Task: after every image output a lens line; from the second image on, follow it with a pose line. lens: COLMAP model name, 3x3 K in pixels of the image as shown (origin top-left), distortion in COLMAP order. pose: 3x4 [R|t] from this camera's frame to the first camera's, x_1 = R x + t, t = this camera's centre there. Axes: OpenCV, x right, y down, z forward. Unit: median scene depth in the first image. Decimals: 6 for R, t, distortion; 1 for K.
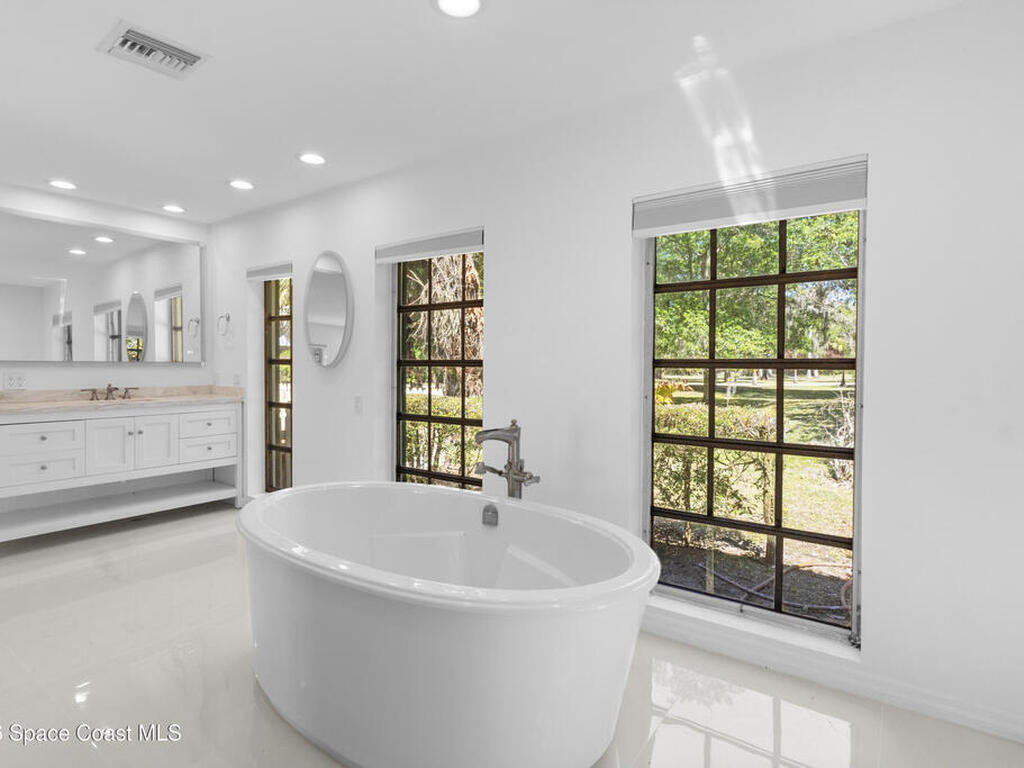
lens RADIAL K [[567.2, 0, 513.1], [0, 567.2, 380.2], [0, 0, 1]] dist [0.023393, 0.000203]
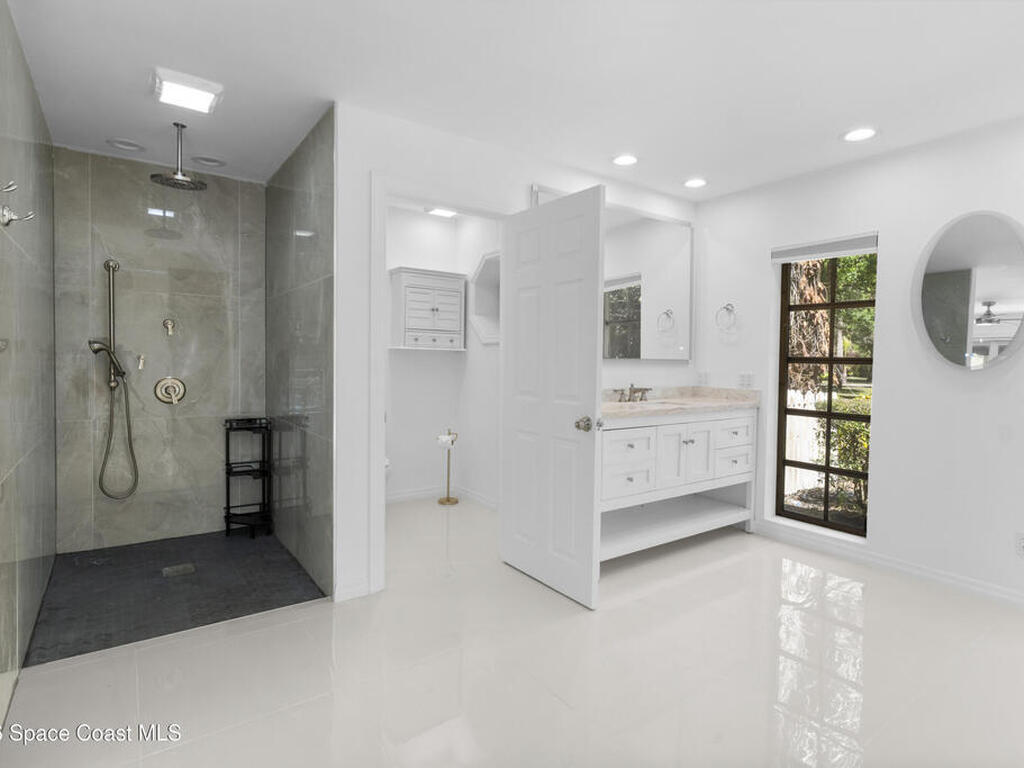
lens RADIAL K [[567.2, 0, 513.1], [0, 567.2, 380.2], [0, 0, 1]] dist [0.023393, 0.000203]
pose [[0.952126, 0.012680, -0.305443, -0.567682], [-0.011358, 0.999917, 0.006105, -0.002626], [0.305495, -0.002343, 0.952191, 0.091028]]
